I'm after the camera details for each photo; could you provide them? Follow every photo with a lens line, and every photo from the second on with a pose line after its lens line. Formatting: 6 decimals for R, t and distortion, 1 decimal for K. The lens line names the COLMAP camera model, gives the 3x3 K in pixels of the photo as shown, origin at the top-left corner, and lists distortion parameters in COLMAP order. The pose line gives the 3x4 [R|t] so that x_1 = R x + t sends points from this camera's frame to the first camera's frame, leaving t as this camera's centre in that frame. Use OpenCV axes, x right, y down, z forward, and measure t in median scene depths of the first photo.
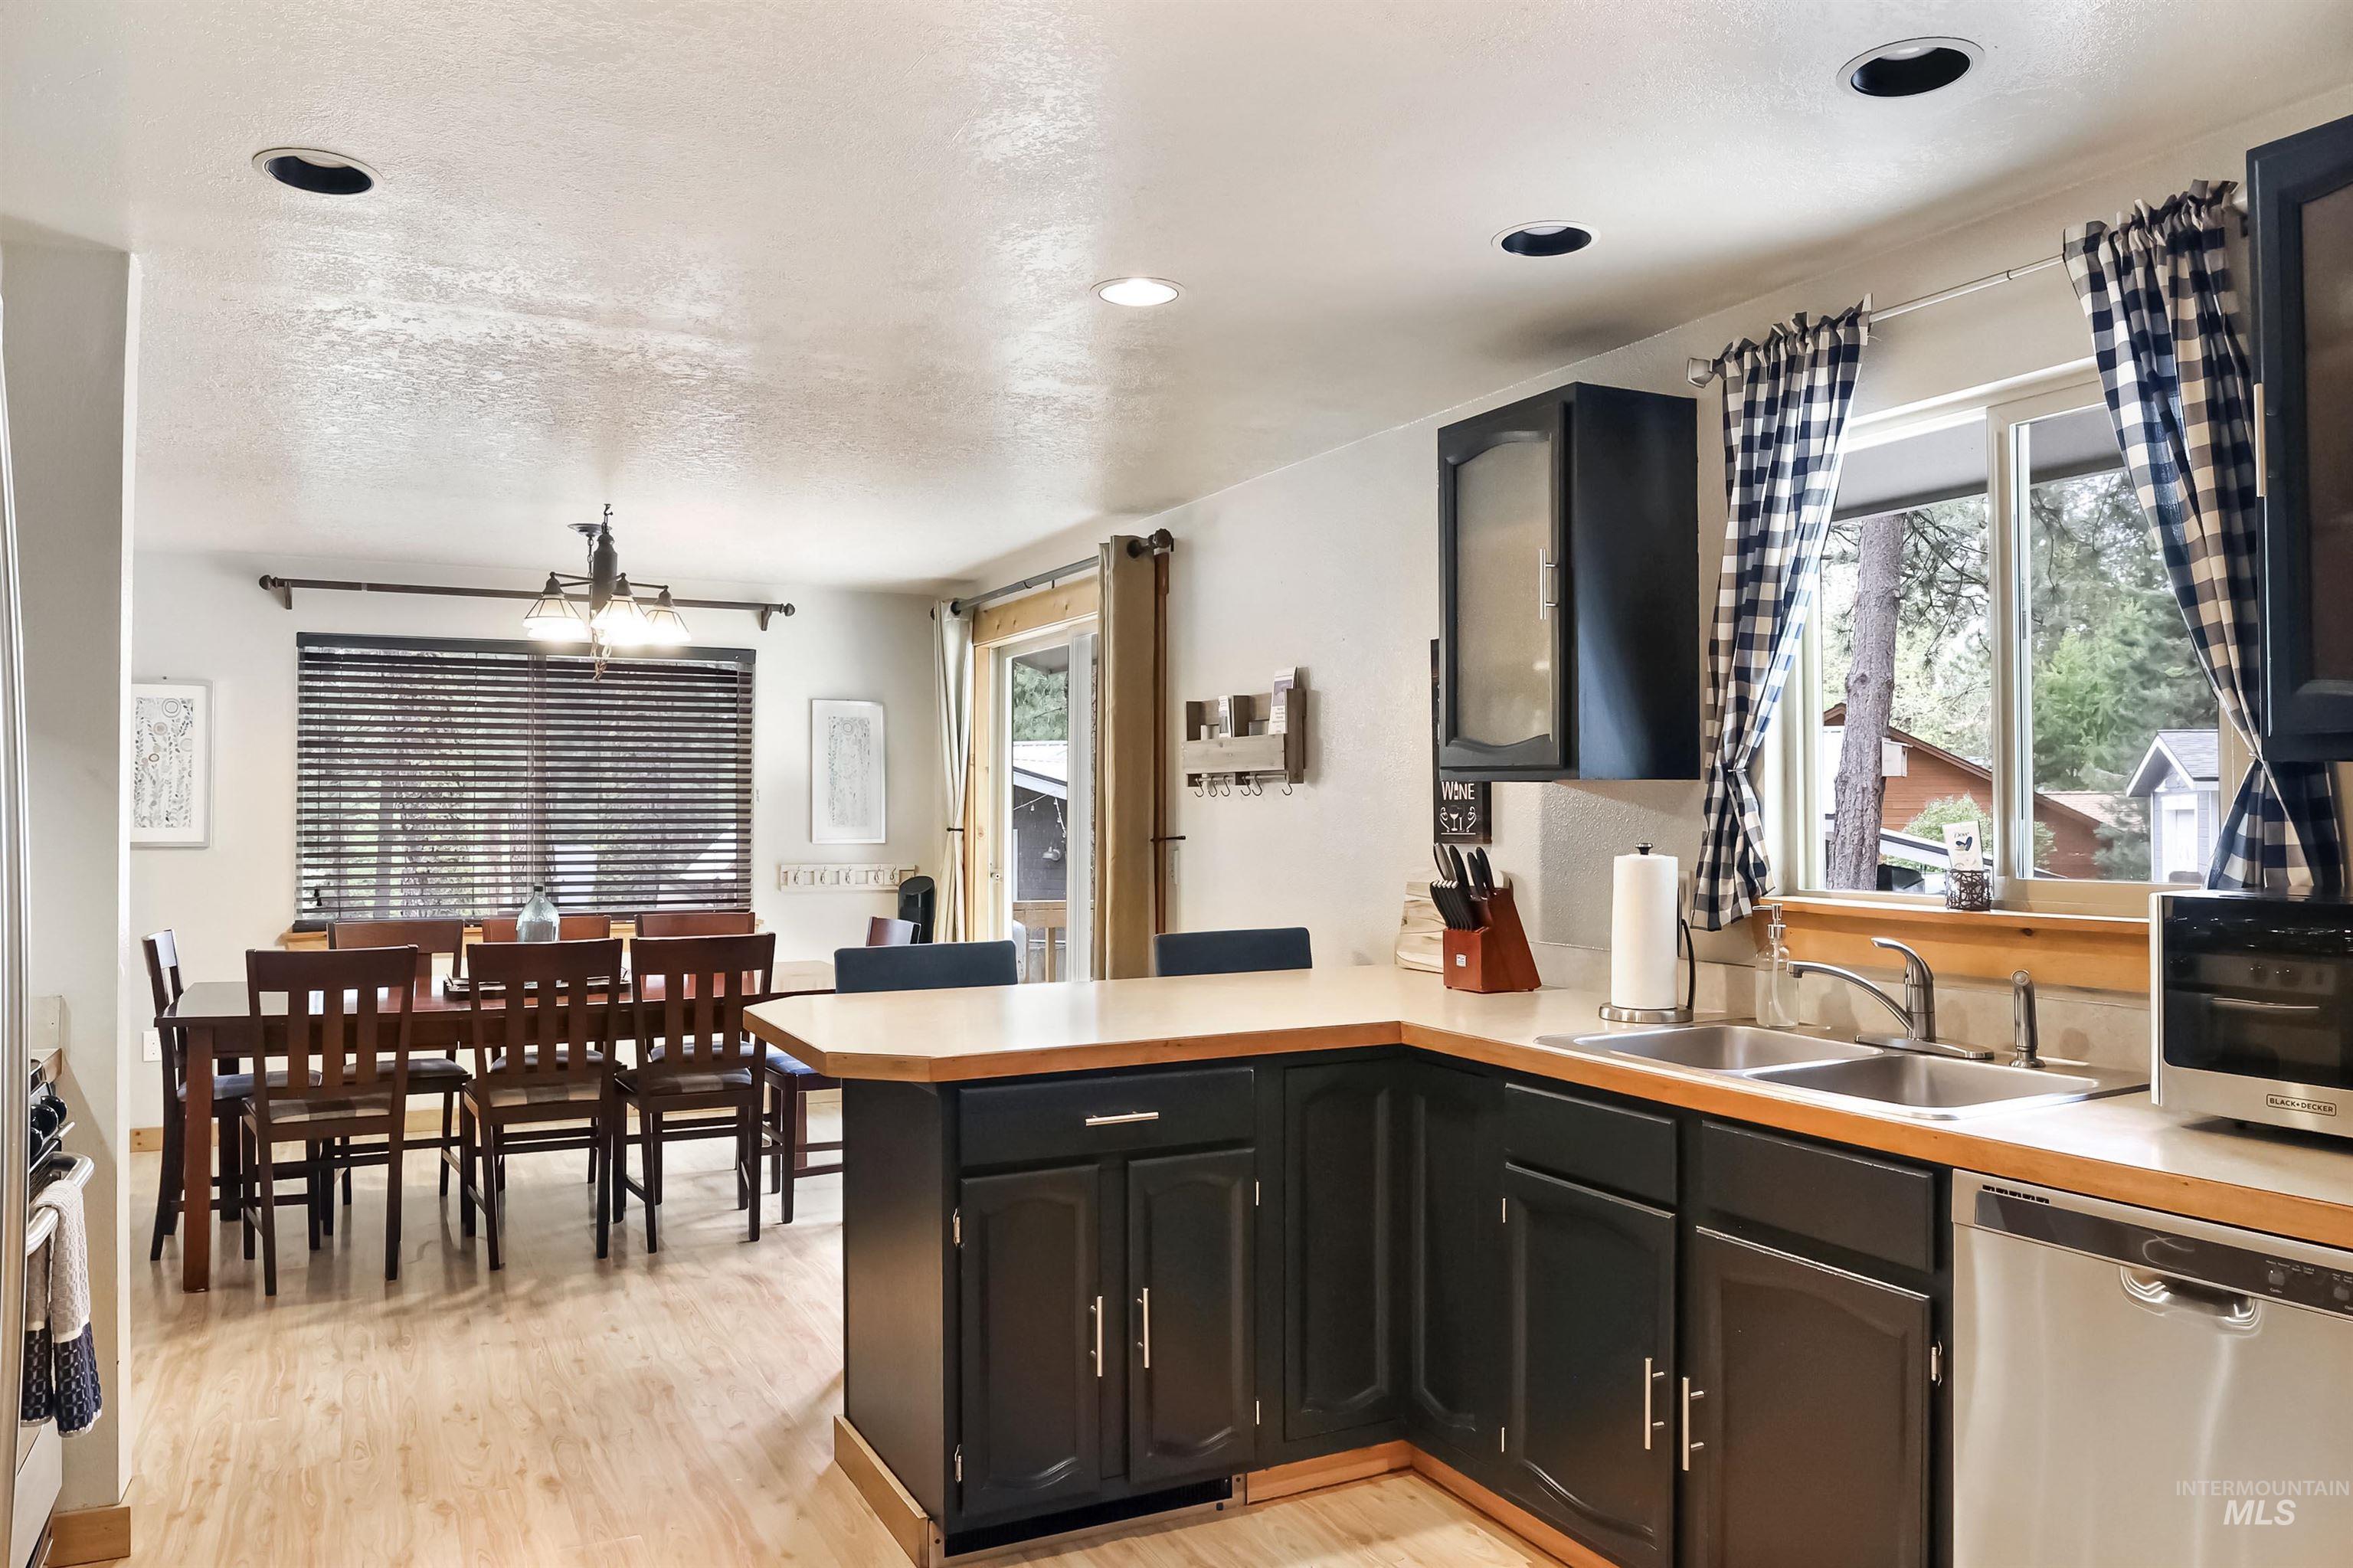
lens RADIAL K [[1672.8, 0, 1182.3], [0, 1672.8, 762.7], [0, 0, 1]] dist [-0.057432, 0.035081]
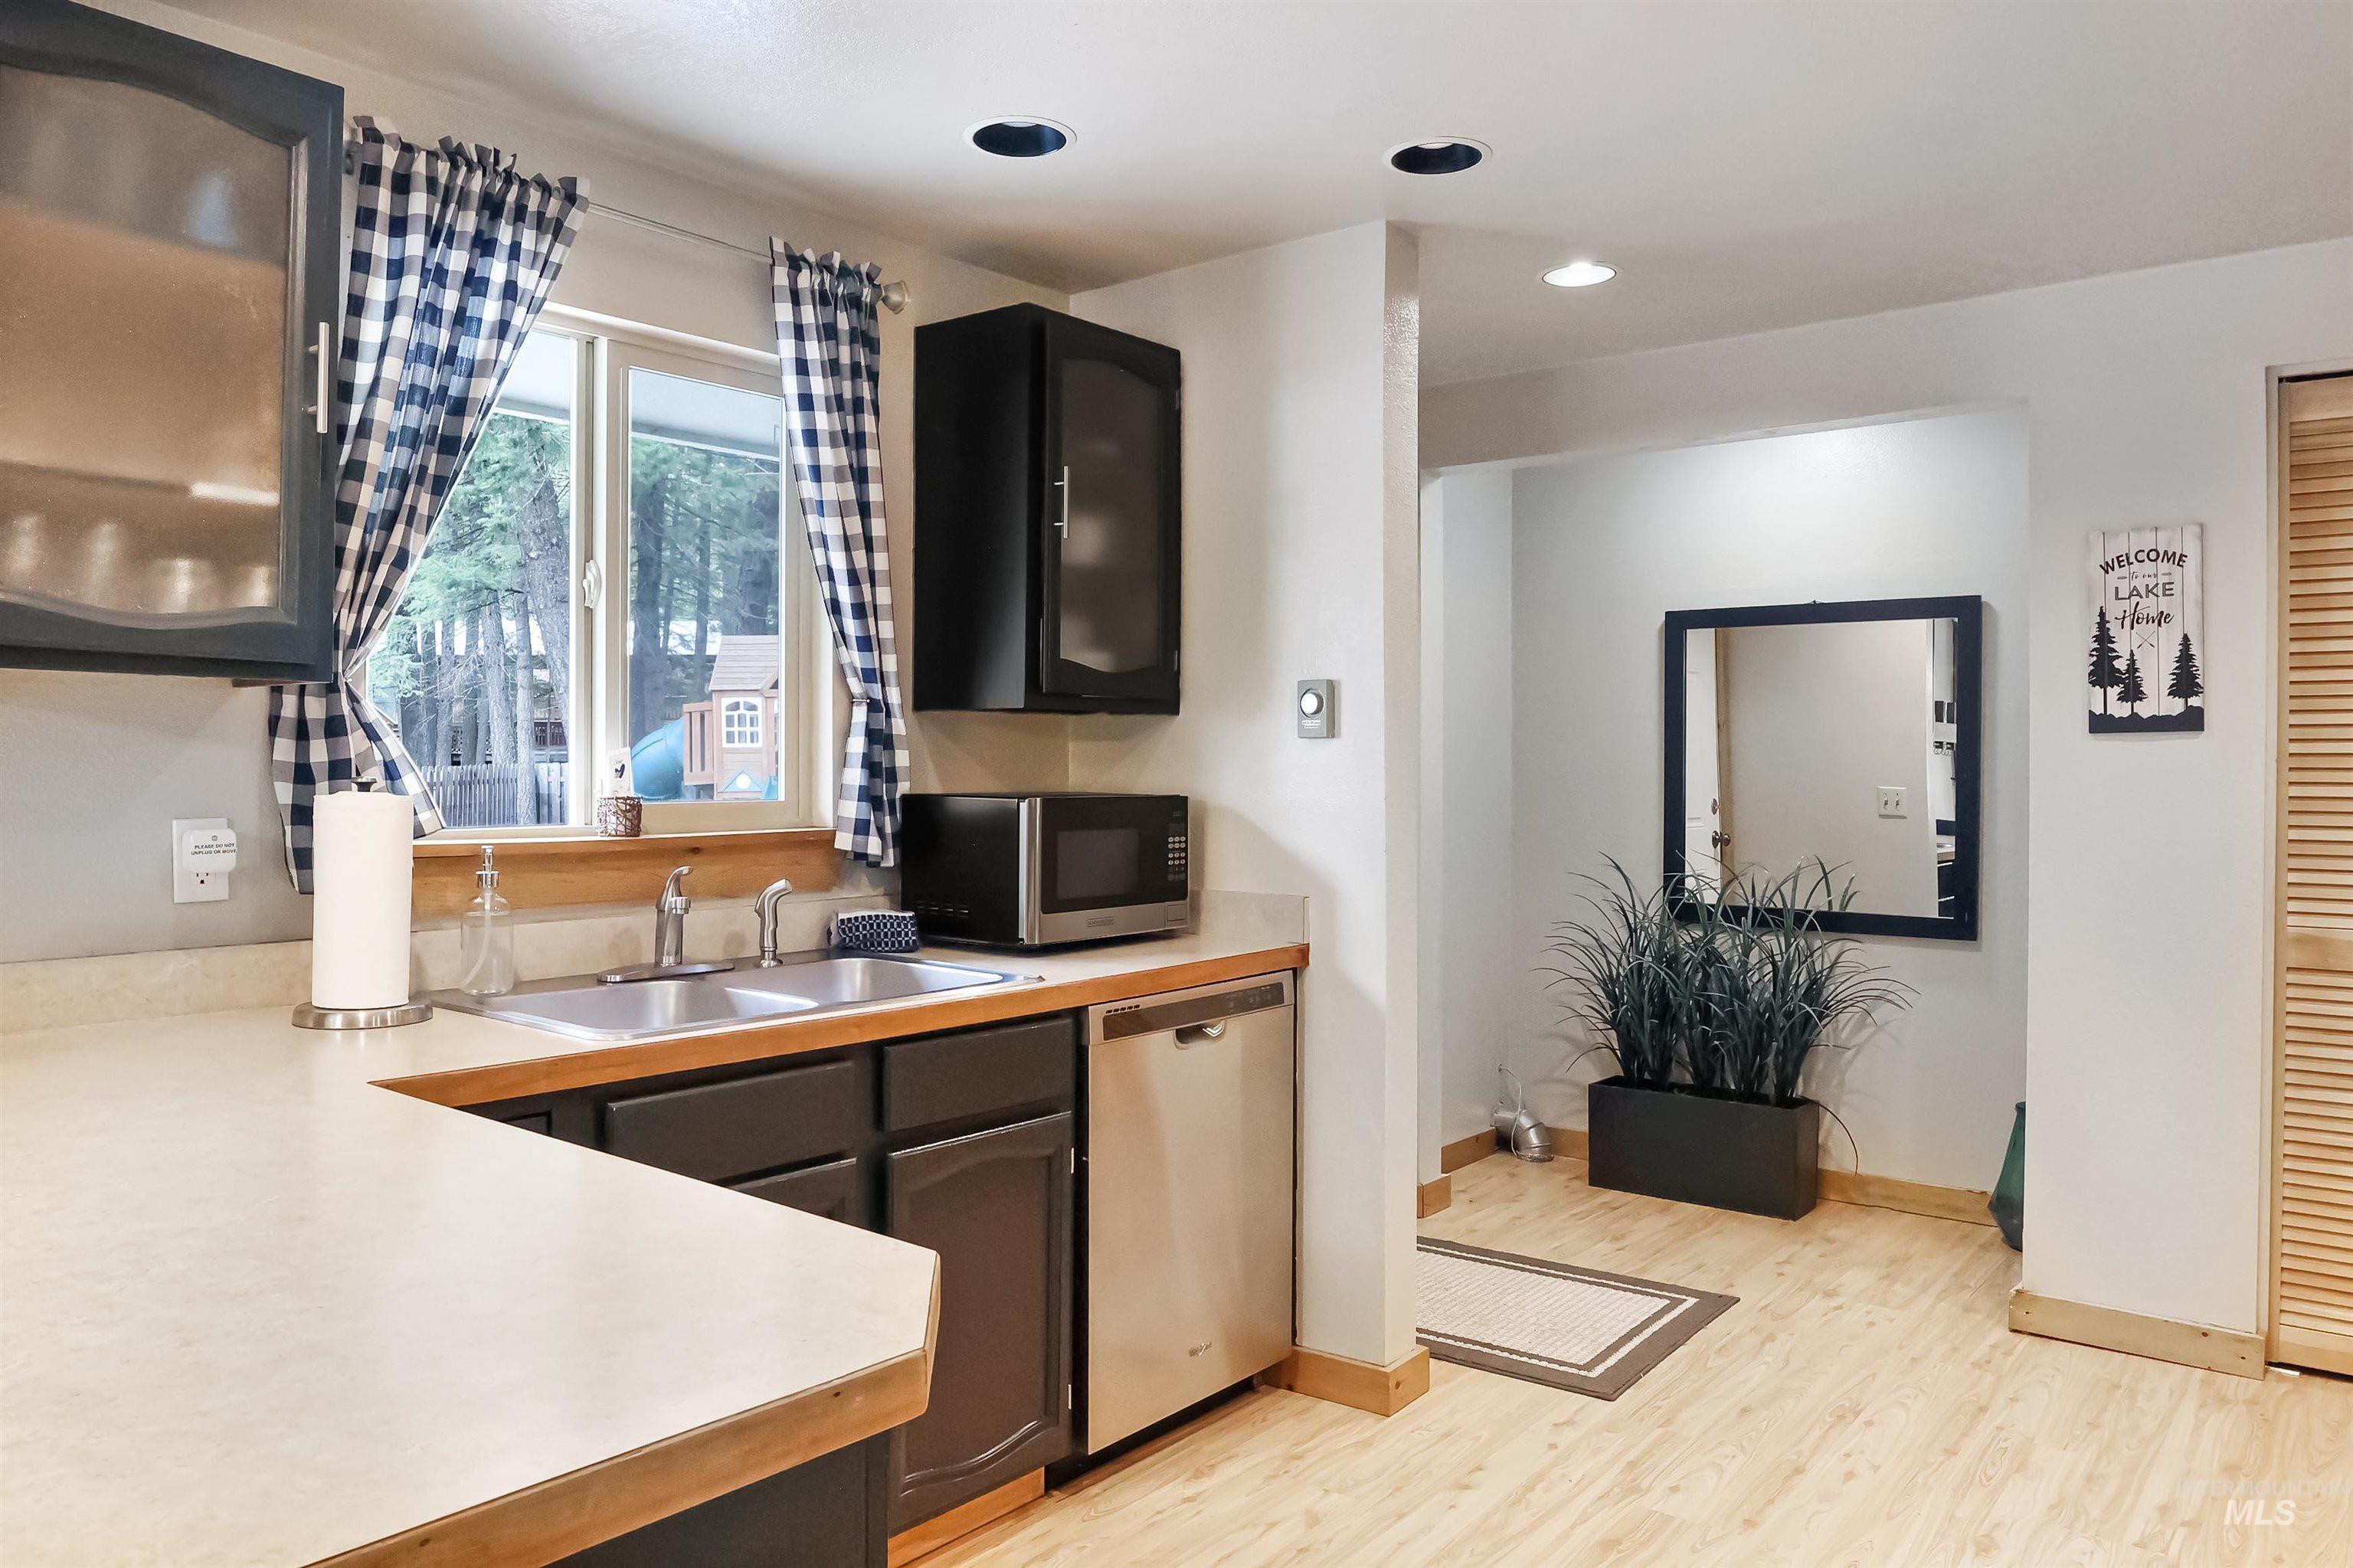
lens RADIAL K [[1646.6, 0, 1152.9], [0, 1646.6, 811.1], [0, 0, 1]] dist [-0.066628, 0.040738]
pose [[-0.408291, -0.026014, 0.912481, -0.324810], [-0.028753, 0.999464, 0.015629, 0.027956], [-0.912399, -0.019855, -0.408820, 0.638439]]
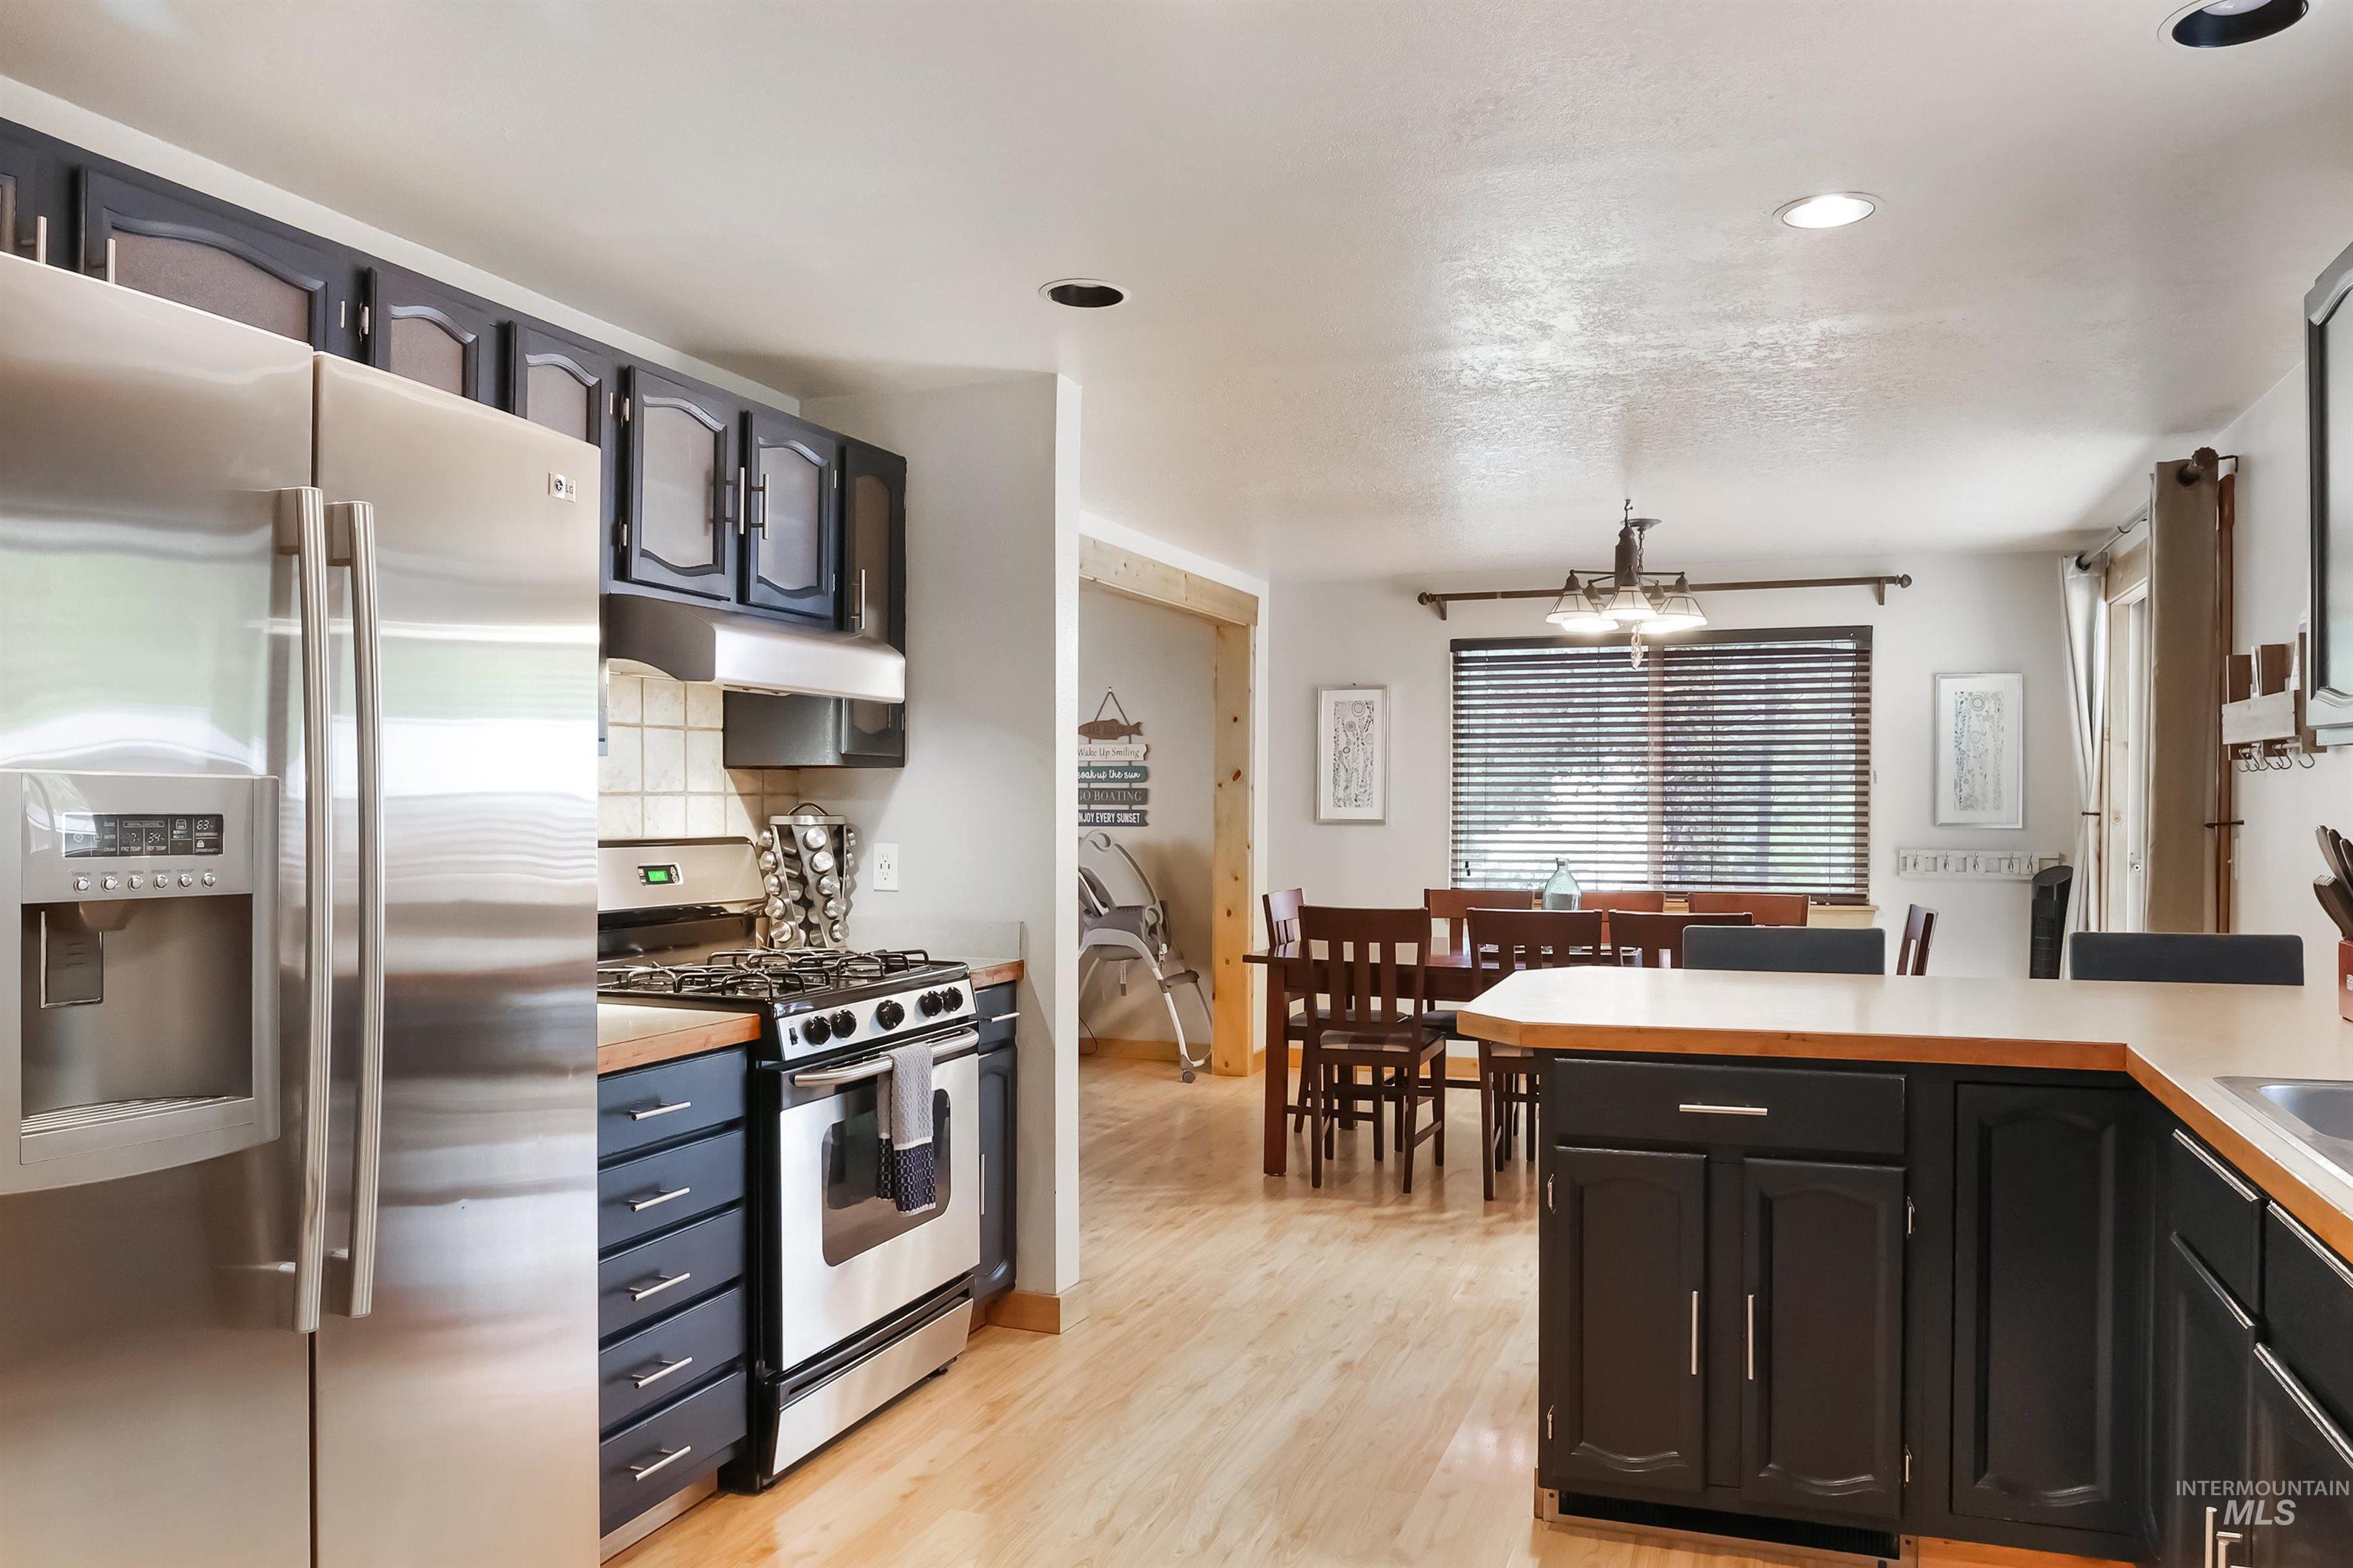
lens RADIAL K [[1674.6, 0, 1176.5], [0, 1674.6, 784.0], [0, 0, 1]] dist [-0.072974, 0.061111]
pose [[0.676642, -0.005570, -0.736291, 0.262117], [0.020460, 0.999728, 0.011240, 0.007155], [0.736028, -0.022669, 0.676571, 0.083000]]
